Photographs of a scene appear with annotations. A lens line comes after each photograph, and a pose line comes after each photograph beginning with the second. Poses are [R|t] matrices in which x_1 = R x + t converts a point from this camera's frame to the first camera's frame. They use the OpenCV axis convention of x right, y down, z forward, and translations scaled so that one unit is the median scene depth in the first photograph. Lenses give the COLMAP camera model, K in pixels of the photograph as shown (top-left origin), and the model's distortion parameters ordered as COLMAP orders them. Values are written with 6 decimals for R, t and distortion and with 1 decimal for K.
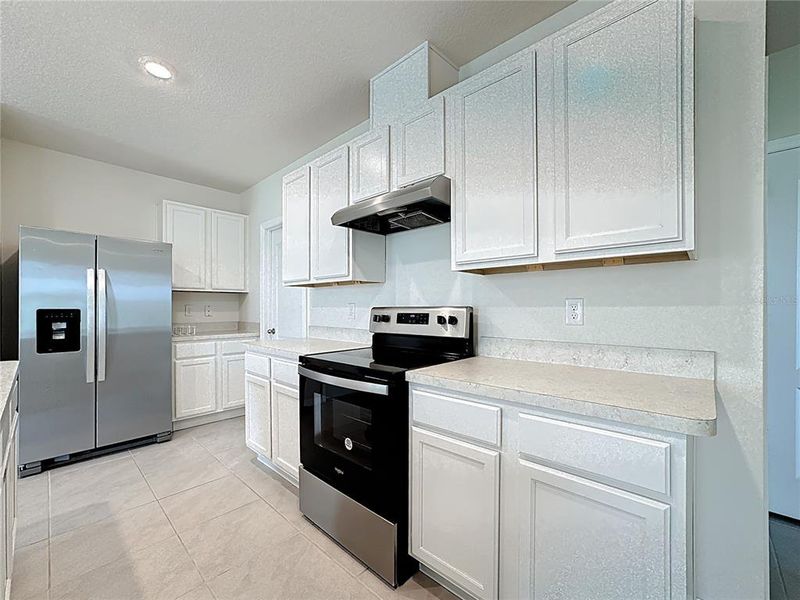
lens RADIAL K [[338.0, 0, 399.5], [0, 338.0, 305.9], [0, 0, 1]] dist [-0.041067, 0.020834]
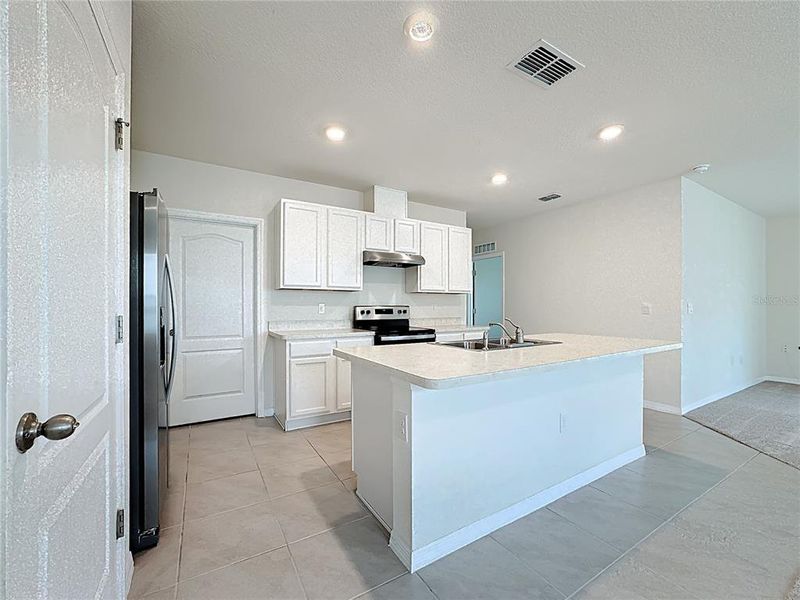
lens RADIAL K [[338.0, 0, 399.5], [0, 338.0, 305.9], [0, 0, 1]] dist [-0.041067, 0.020834]
pose [[0.268699, 0.003809, 0.963217, -1.799311], [-0.005495, 0.999982, -0.002421, 0.007213], [-0.963208, -0.004643, 0.268715, 0.337261]]
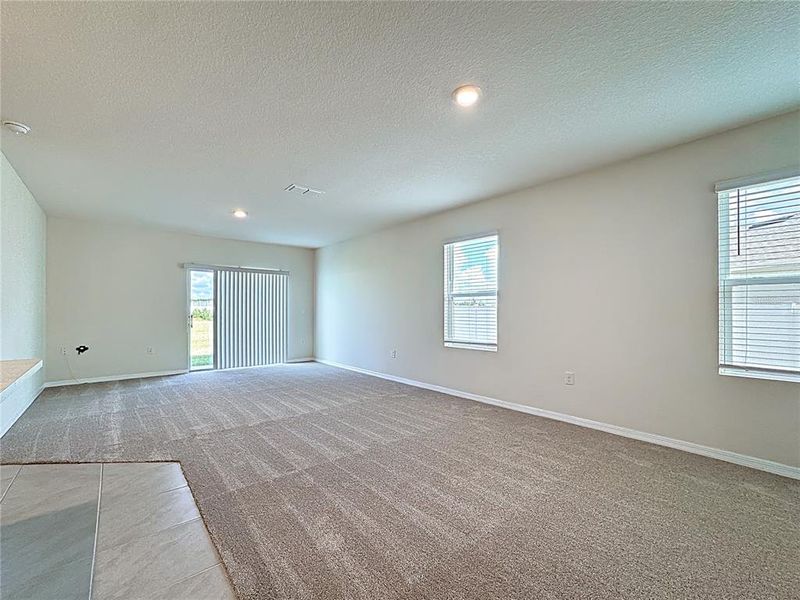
lens RADIAL K [[343.6, 0, 397.3], [0, 343.6, 309.3], [0, 0, 1]] dist [-0.046687, 0.022773]
pose [[-0.993908, 0.001972, 0.110193, -1.415790], [0.001630, 0.999994, -0.003187, 0.000826], [-0.110198, -0.002987, -0.993905, 0.442150]]
